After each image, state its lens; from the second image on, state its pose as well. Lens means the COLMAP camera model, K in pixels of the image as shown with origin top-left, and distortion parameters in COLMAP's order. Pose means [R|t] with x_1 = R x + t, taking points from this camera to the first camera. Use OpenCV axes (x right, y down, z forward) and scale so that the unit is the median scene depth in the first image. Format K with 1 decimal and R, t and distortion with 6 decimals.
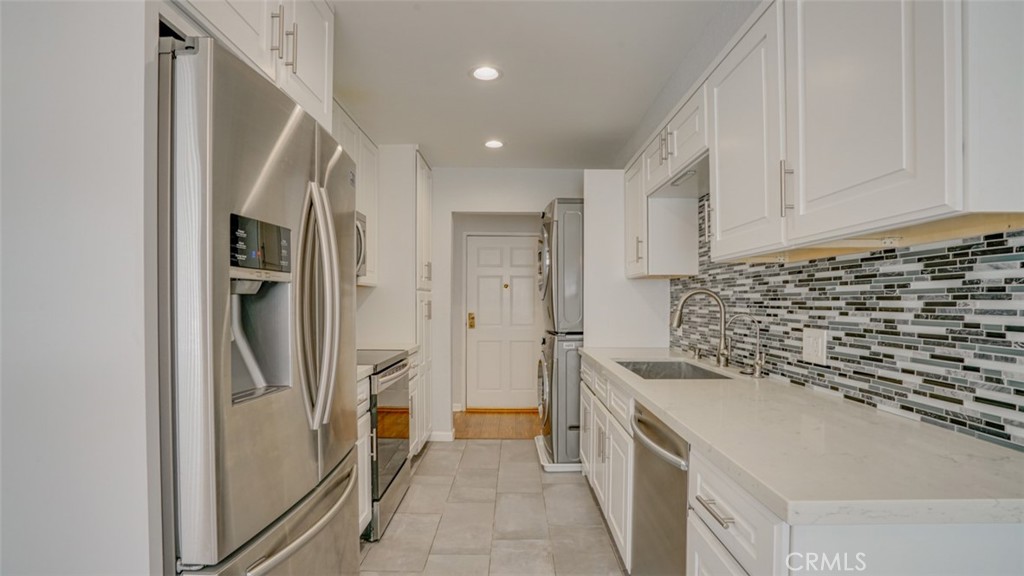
lens RADIAL K [[467.4, 0, 513.6], [0, 467.4, 304.9], [0, 0, 1]] dist [-0.034196, 0.001288]
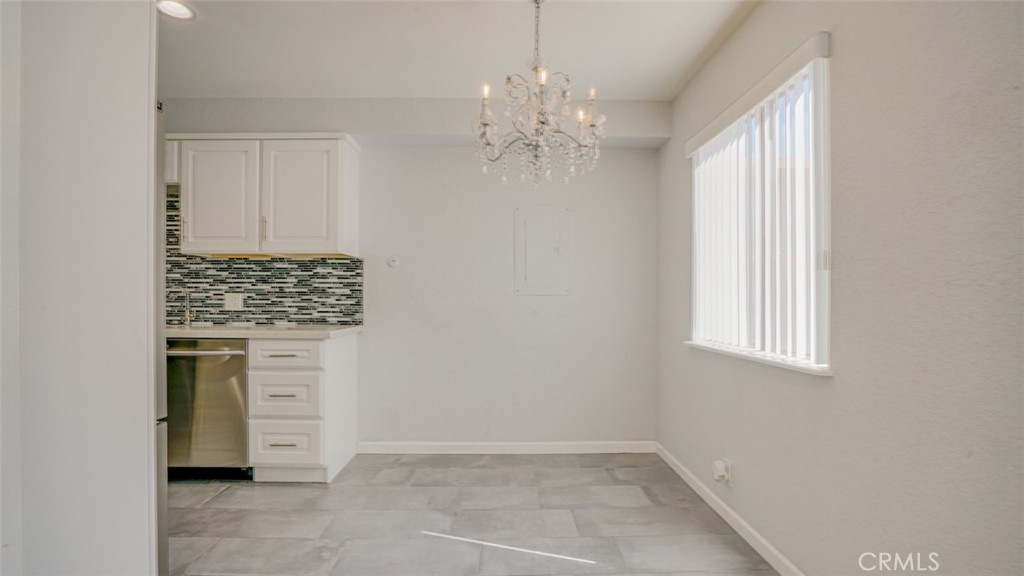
lens RADIAL K [[470.4, 0, 512.9], [0, 470.4, 296.2], [0, 0, 1]] dist [-0.054667, 0.018053]
pose [[-0.025273, 0.002163, 0.999678, -1.433028], [0.004499, 0.999988, -0.002050, 0.078741], [-0.999670, 0.004446, -0.025283, -0.148797]]
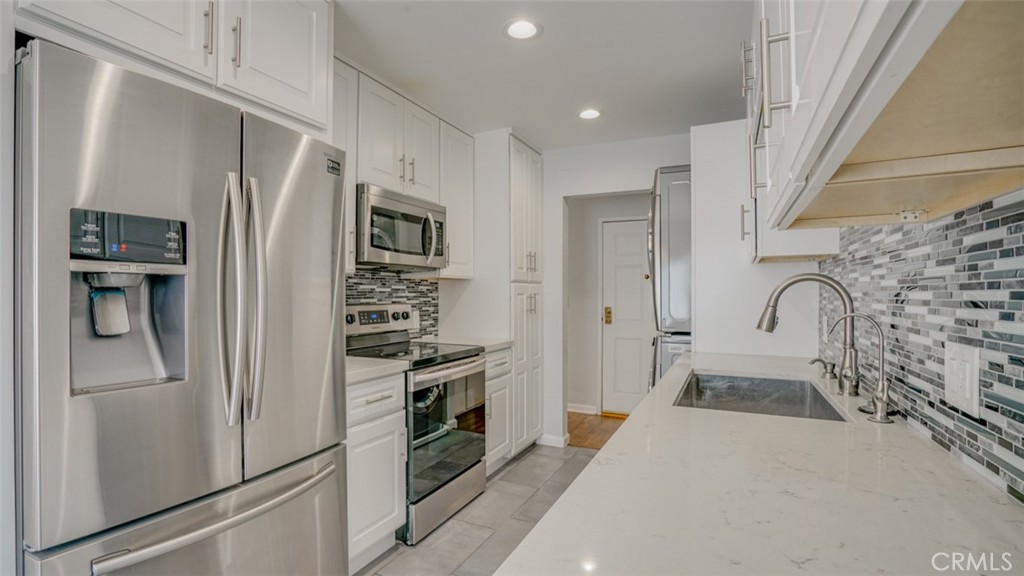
lens RADIAL K [[468.4, 0, 507.3], [0, 468.4, 293.1], [0, 0, 1]] dist [-0.054136, 0.017877]
pose [[0.898366, -0.003893, -0.439231, 0.443229], [-0.000860, 0.999943, -0.010621, 0.000082], [0.439248, 0.009919, 0.898311, 0.336702]]
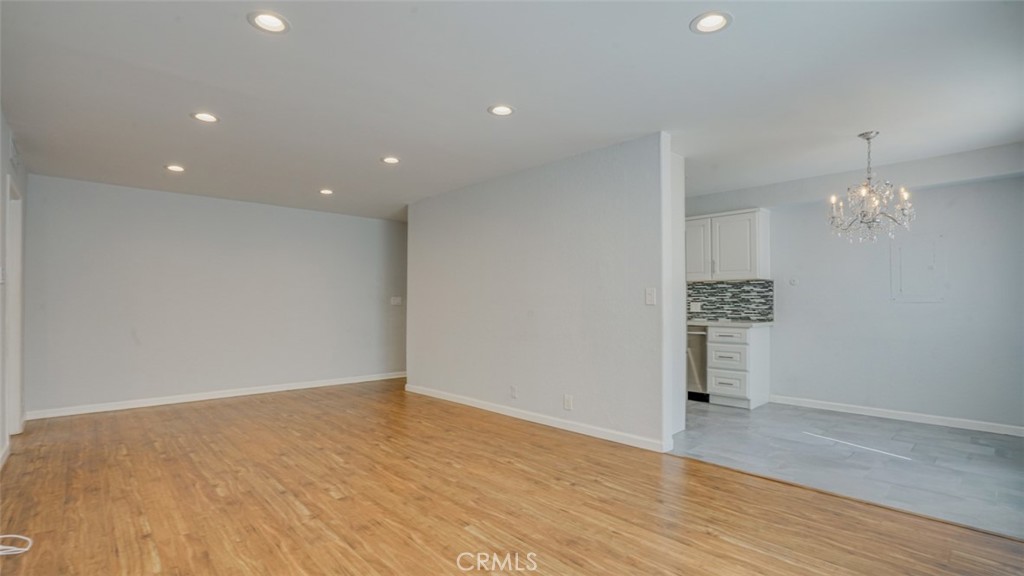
lens RADIAL K [[467.4, 0, 513.6], [0, 467.4, 304.9], [0, 0, 1]] dist [-0.034196, 0.001288]
pose [[0.730139, -0.005611, 0.683275, -2.962608], [0.008152, 0.999967, -0.000500, 0.067263], [-0.683250, 0.005936, 0.730161, -0.682292]]
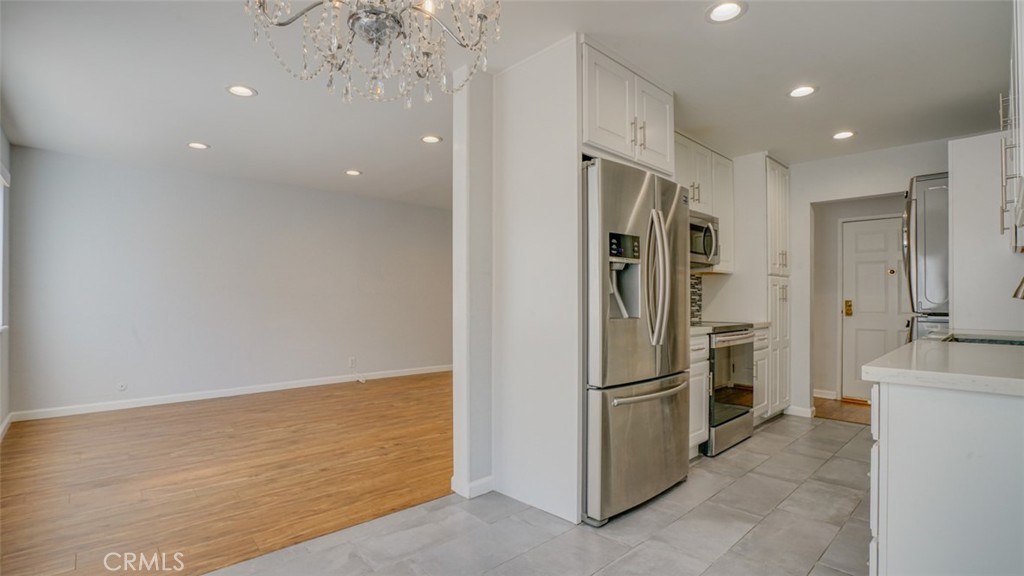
lens RADIAL K [[470.4, 0, 512.9], [0, 470.4, 296.2], [0, 0, 1]] dist [-0.054667, 0.018053]
pose [[0.678520, -0.004822, -0.734566, 0.464944], [-0.008151, 0.999867, -0.014093, 0.091821], [0.734536, 0.015550, 0.678391, -0.555832]]
